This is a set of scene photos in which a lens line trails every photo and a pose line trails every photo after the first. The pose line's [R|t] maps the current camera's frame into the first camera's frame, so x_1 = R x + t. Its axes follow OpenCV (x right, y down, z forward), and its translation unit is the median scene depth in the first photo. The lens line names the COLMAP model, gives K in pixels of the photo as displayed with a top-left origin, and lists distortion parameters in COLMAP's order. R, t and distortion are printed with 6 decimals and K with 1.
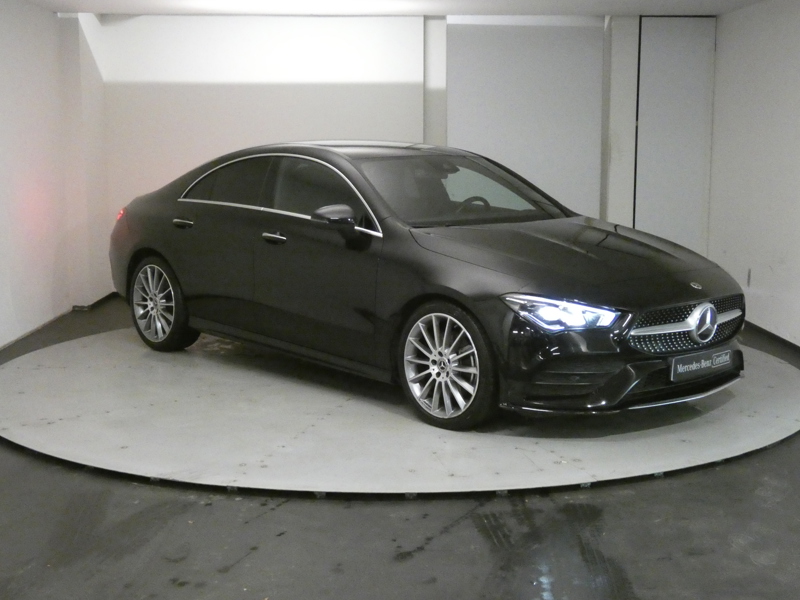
lens RADIAL K [[1055.9, 0, 400.0], [0, 1055.9, 300.0], [0, 0, 1]] dist [0.031918, 0.020172]
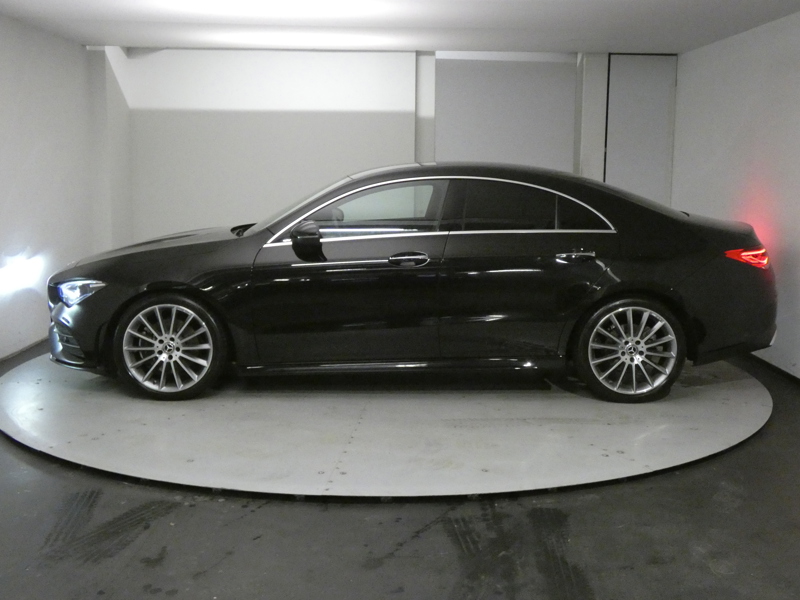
lens RADIAL K [[904.5, 0, 400.0], [0, 904.5, 300.0], [0, 0, 1]] dist [0.016257, 0.006126]
pose [[0.999951, 0.009506, -0.002578, 0.025263], [-0.009510, 0.999954, -0.001429, -0.011280], [0.002564, 0.001453, 0.999996, 0.103247]]
